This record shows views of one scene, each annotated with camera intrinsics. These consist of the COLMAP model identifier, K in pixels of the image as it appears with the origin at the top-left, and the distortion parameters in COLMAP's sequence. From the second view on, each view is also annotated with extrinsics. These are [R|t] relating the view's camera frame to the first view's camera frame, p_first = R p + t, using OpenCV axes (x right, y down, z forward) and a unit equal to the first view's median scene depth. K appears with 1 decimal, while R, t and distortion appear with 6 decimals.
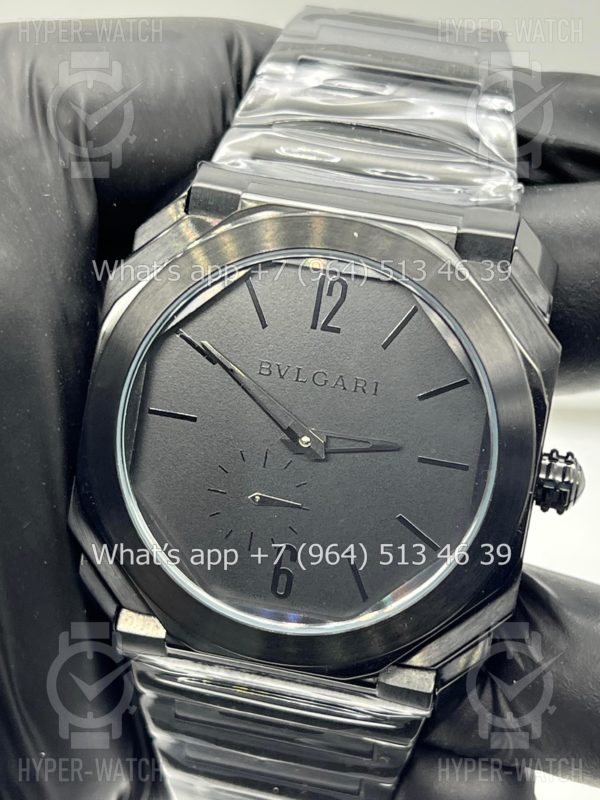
lens RADIAL K [[1847.4, 0, 300.0], [0, 1847.4, 400.0], [0, 0, 1]] dist [0.425618, -0.553038]
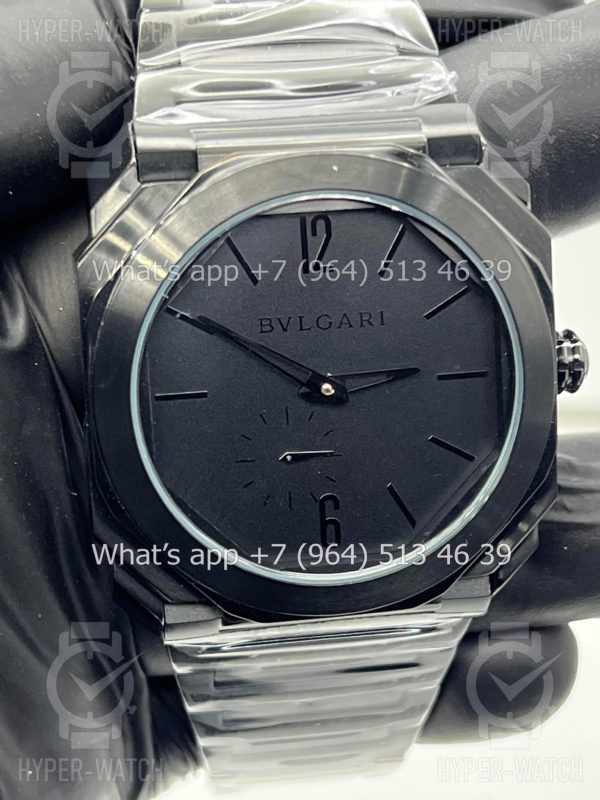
lens RADIAL K [[1847.4, 0, 300.0], [0, 1847.4, 400.0], [0, 0, 1]] dist [0.425618, -0.553038]
pose [[0.932665, -0.257264, 0.252888, -0.254376], [0.221980, 0.961862, 0.159832, -0.128916], [-0.284362, -0.092934, 0.954202, 0.082873]]
